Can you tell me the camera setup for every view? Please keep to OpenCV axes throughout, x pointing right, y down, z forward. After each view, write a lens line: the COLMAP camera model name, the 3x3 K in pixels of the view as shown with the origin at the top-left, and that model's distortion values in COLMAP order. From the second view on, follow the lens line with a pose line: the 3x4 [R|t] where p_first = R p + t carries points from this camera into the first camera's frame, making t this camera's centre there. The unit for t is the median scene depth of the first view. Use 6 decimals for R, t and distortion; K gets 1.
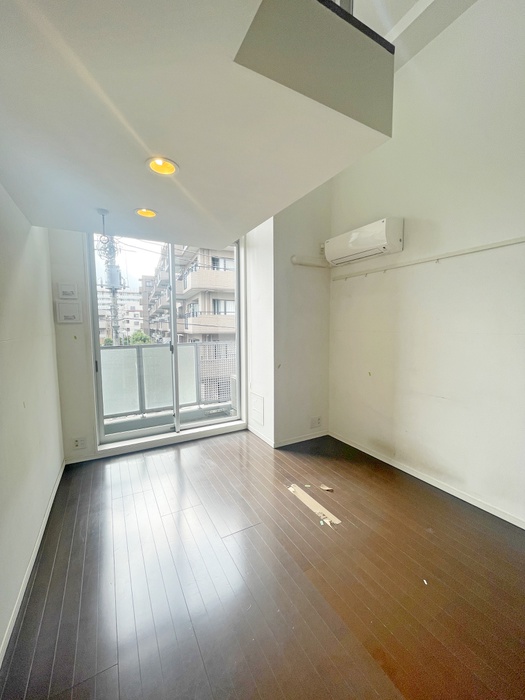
lens RADIAL K [[283.4, 0, 262.5], [0, 283.4, 350.0], [0, 0, 1]] dist [-0.002060, -0.000278]
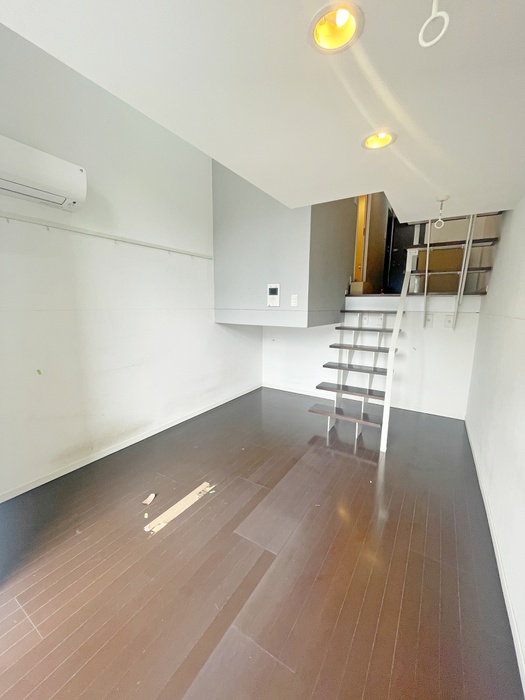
lens RADIAL K [[283.4, 0, 262.5], [0, 283.4, 350.0], [0, 0, 1]] dist [-0.002060, -0.000278]
pose [[-0.482220, -0.140889, 0.864647, -0.530113], [0.063732, 0.978726, 0.195021, -0.074786], [-0.873729, 0.149148, -0.462982, 0.917692]]
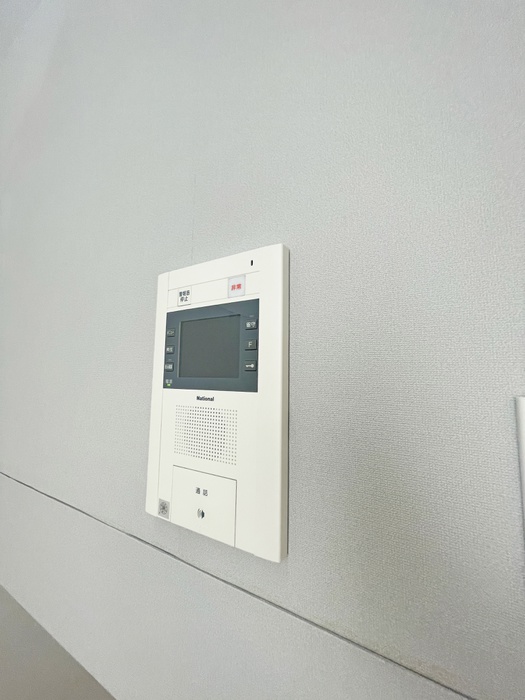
lens RADIAL K [[283.4, 0, 262.5], [0, 283.4, 350.0], [0, 0, 1]] dist [-0.002060, -0.000278]
pose [[-0.501822, 0.082514, 0.861026, 0.379148], [0.060328, 0.996354, -0.060322, -0.072353], [-0.862864, 0.021673, -0.504971, 0.348159]]
